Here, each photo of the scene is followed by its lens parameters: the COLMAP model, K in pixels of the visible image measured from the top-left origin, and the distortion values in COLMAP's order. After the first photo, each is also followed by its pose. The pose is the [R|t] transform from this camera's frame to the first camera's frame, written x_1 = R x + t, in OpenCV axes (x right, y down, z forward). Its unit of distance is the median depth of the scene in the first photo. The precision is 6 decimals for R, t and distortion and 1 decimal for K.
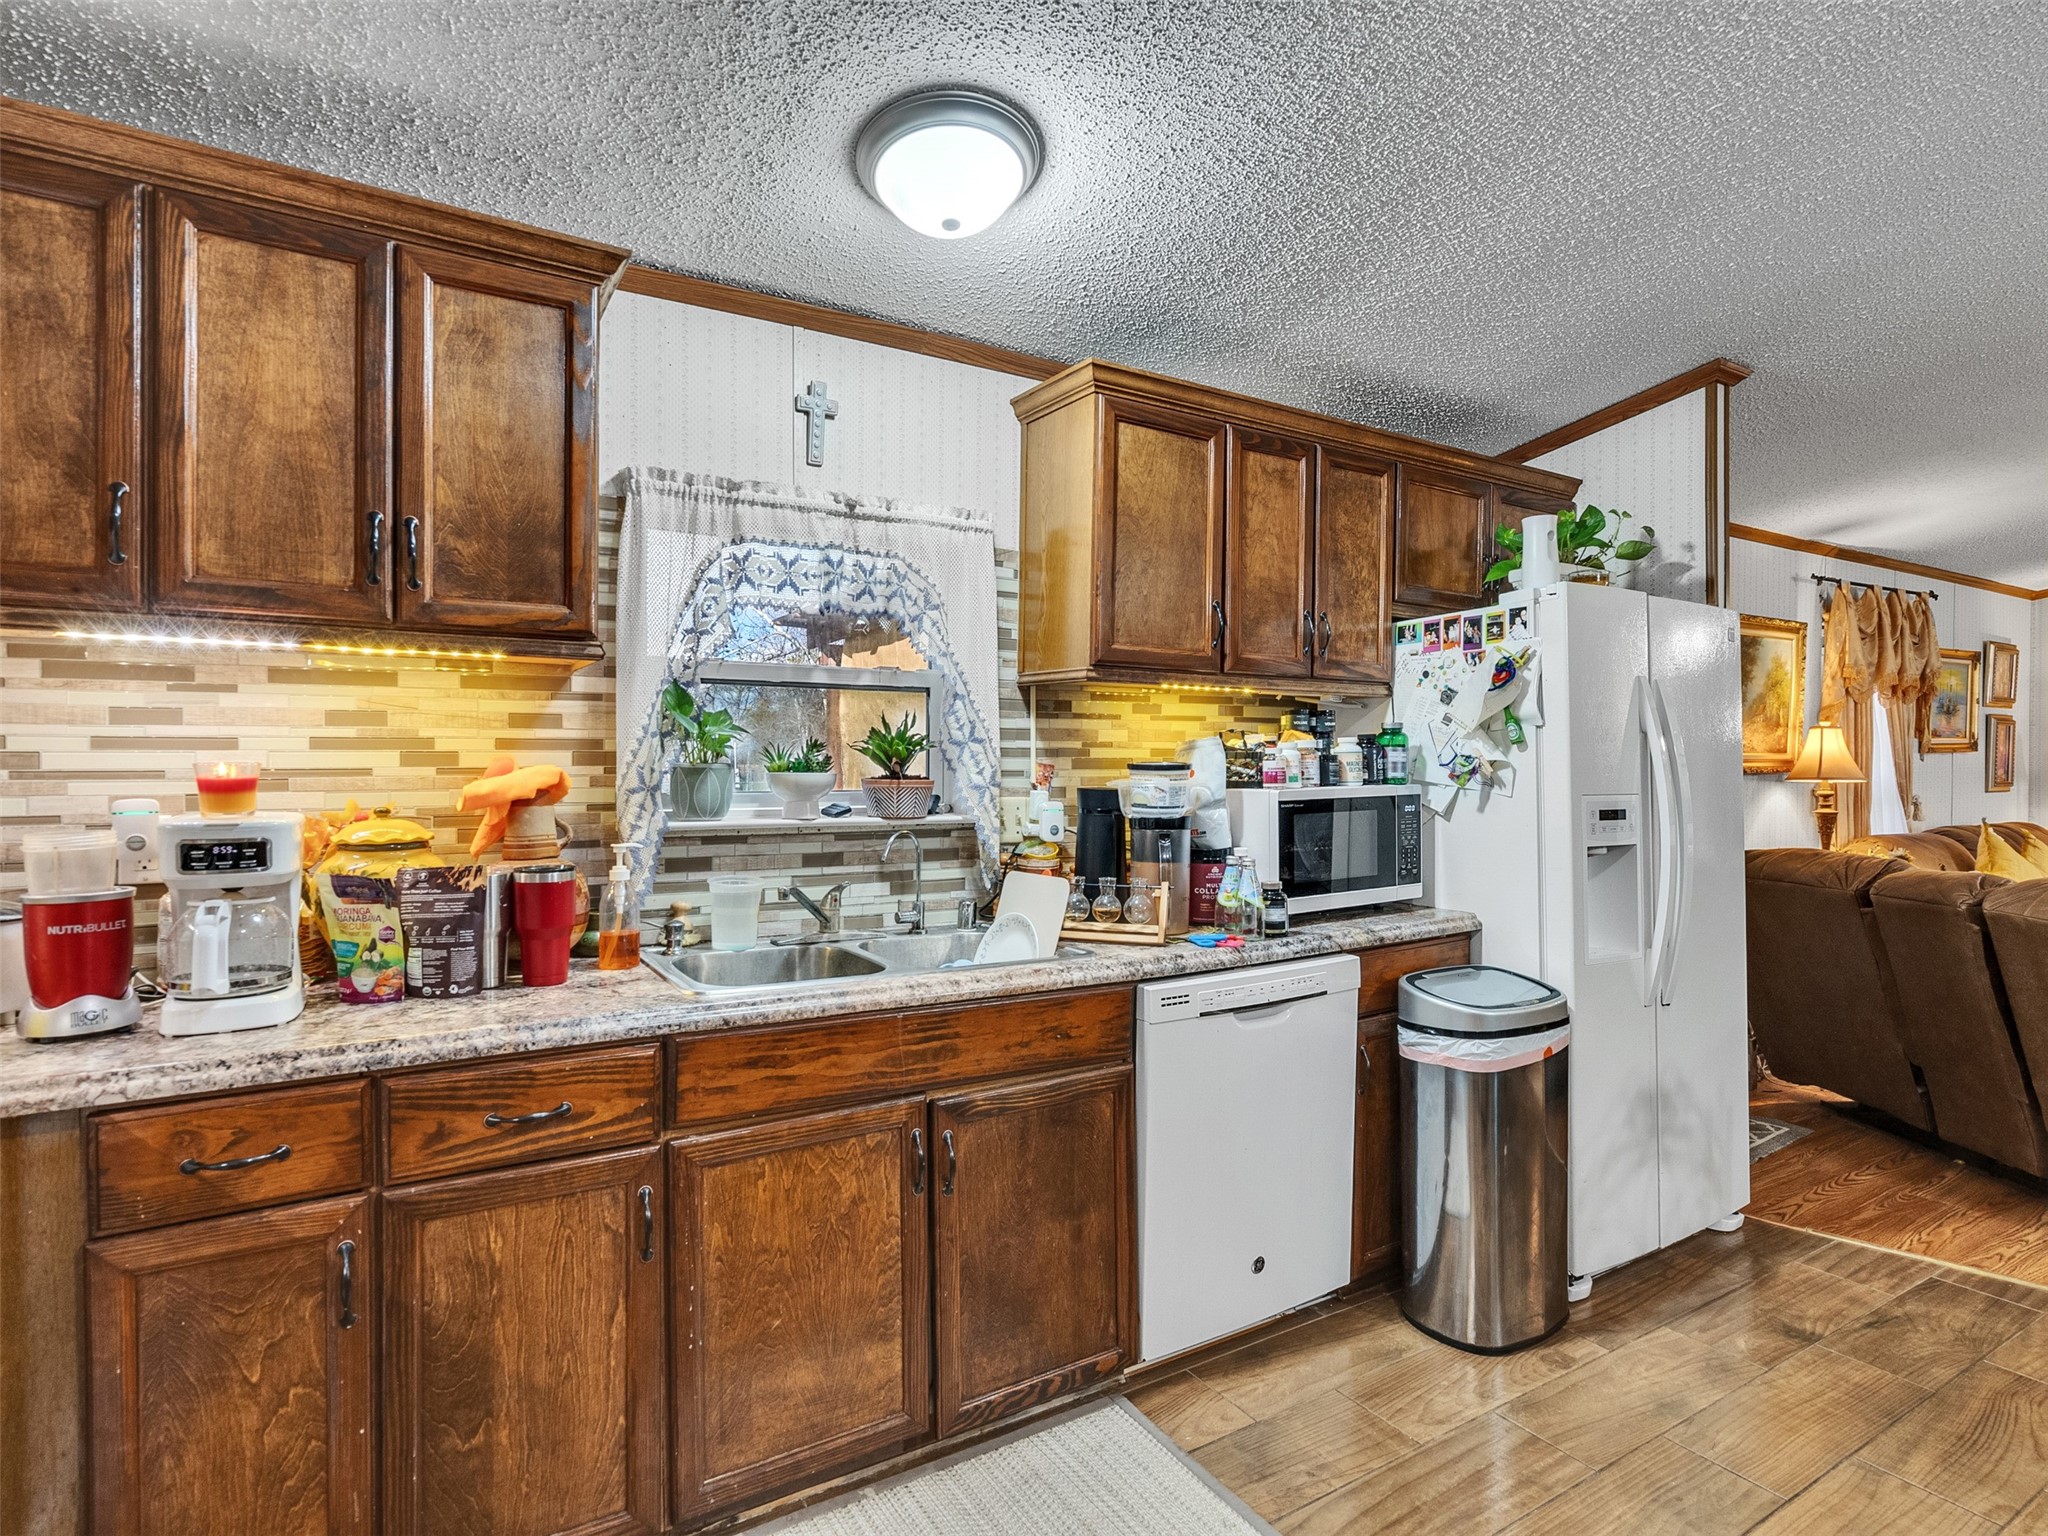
lens RADIAL K [[1058.3, 0, 1012.4], [0, 1058.3, 772.3], [0, 0, 1]] dist [-0.004846, 0.000974]
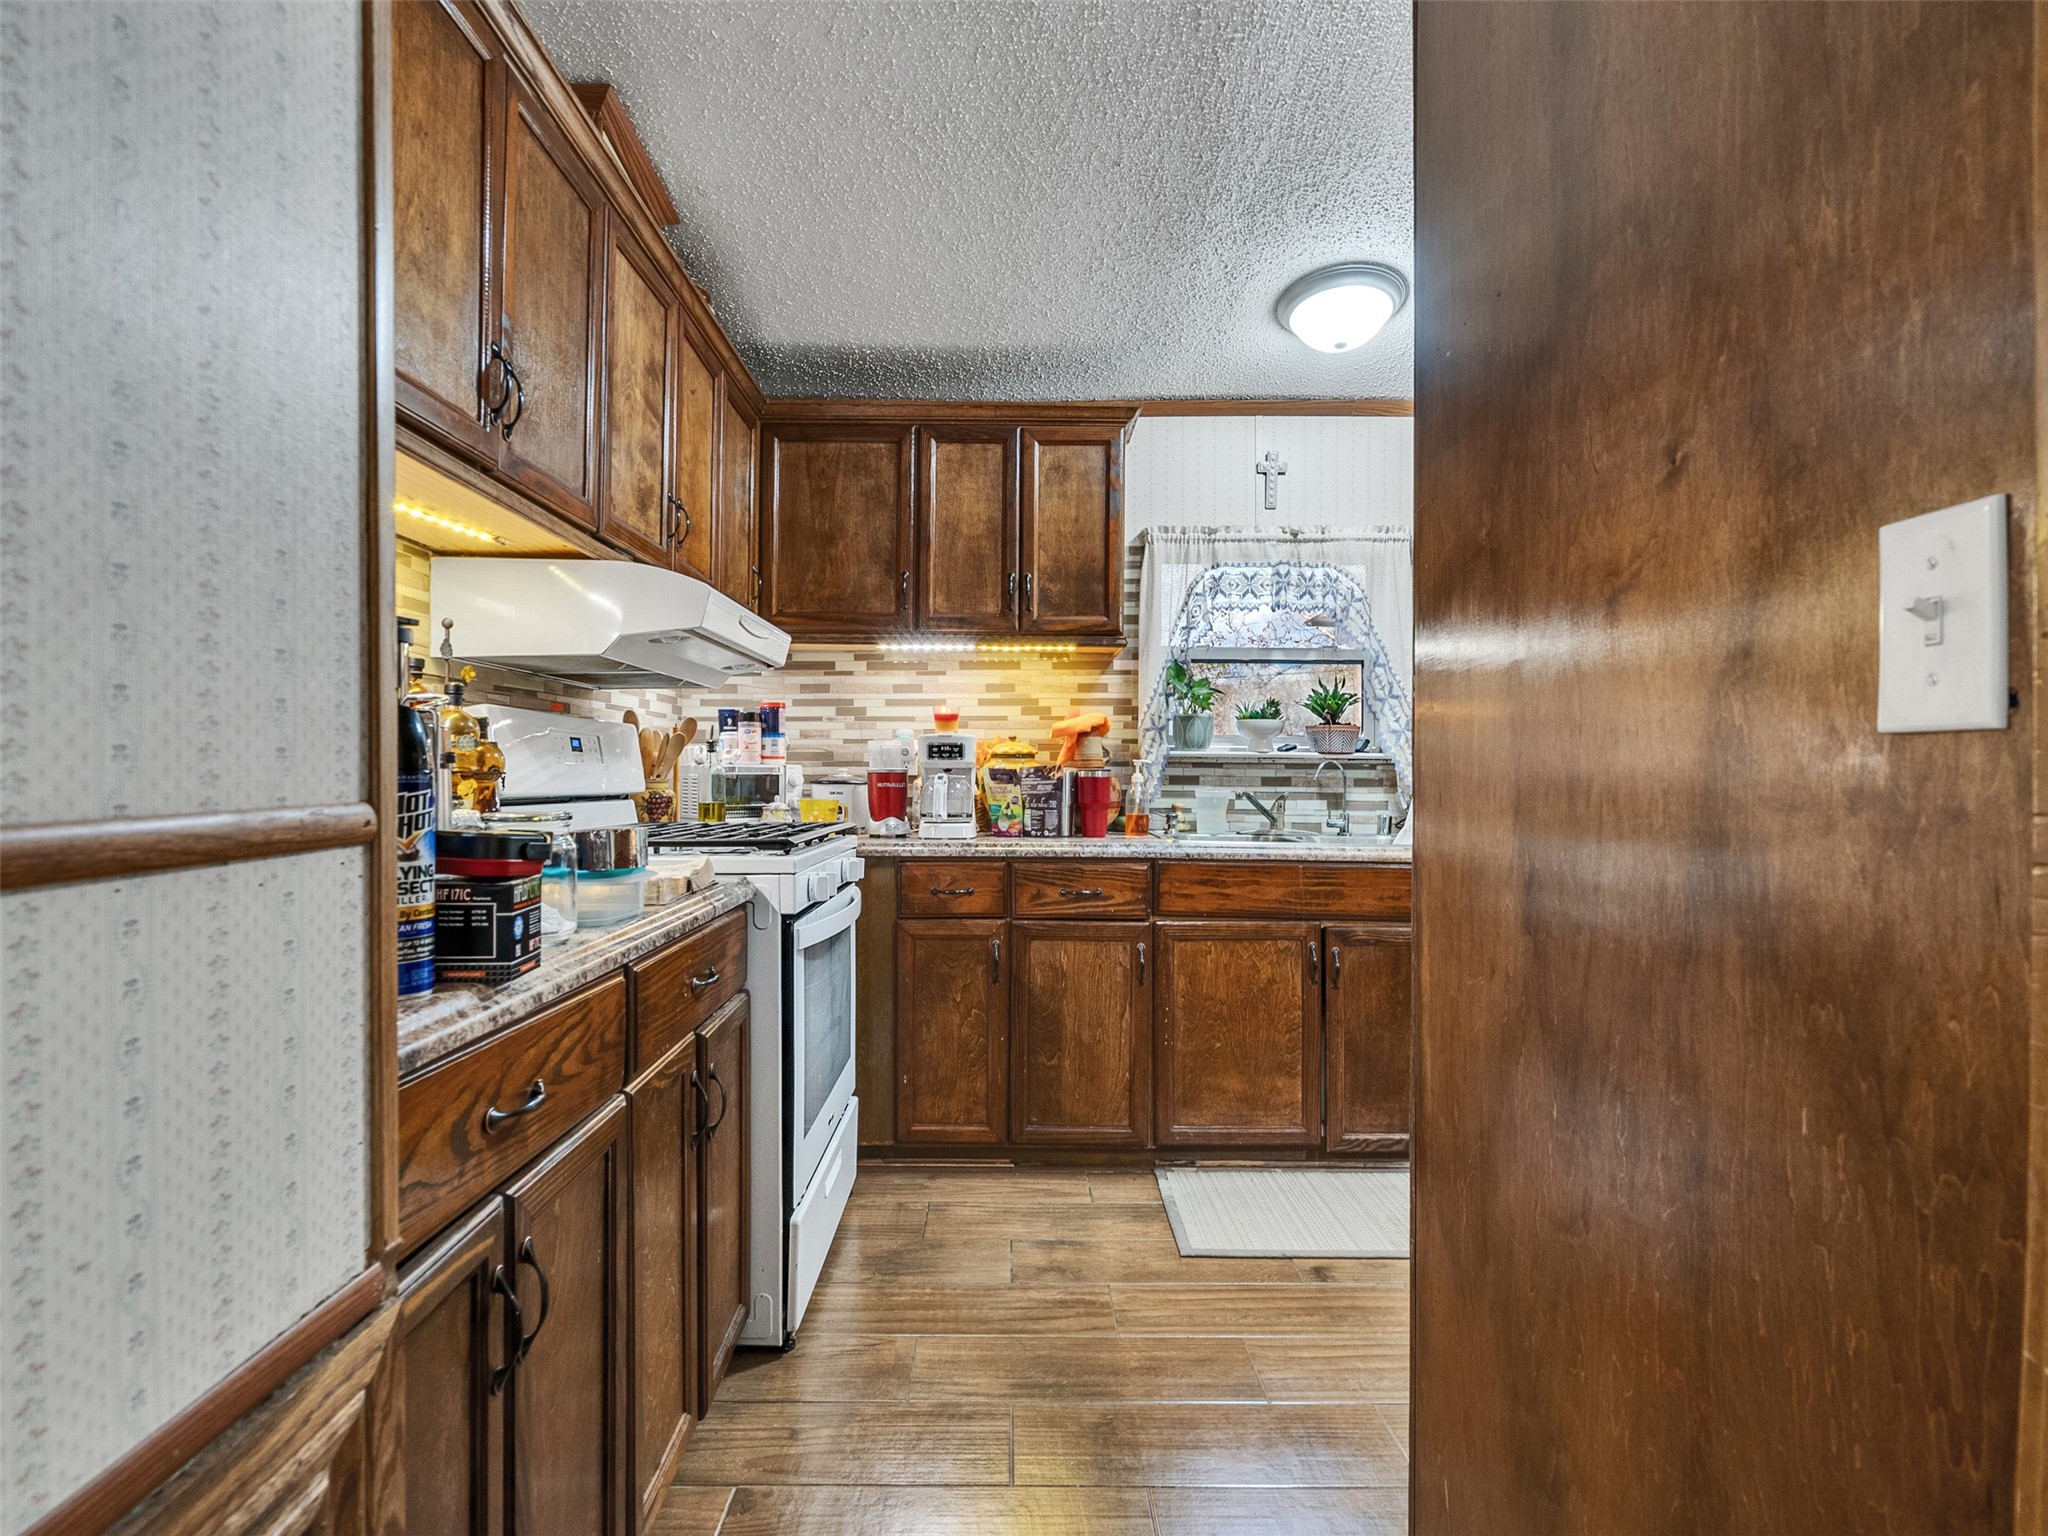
lens RADIAL K [[1058.3, 0, 1012.4], [0, 1058.3, 772.3], [0, 0, 1]] dist [-0.004846, 0.000974]
pose [[0.861837, 0.003770, -0.507171, 0.325266], [-0.007236, 0.999962, -0.004863, 0.107257], [0.507134, 0.007861, 0.861831, -0.566403]]
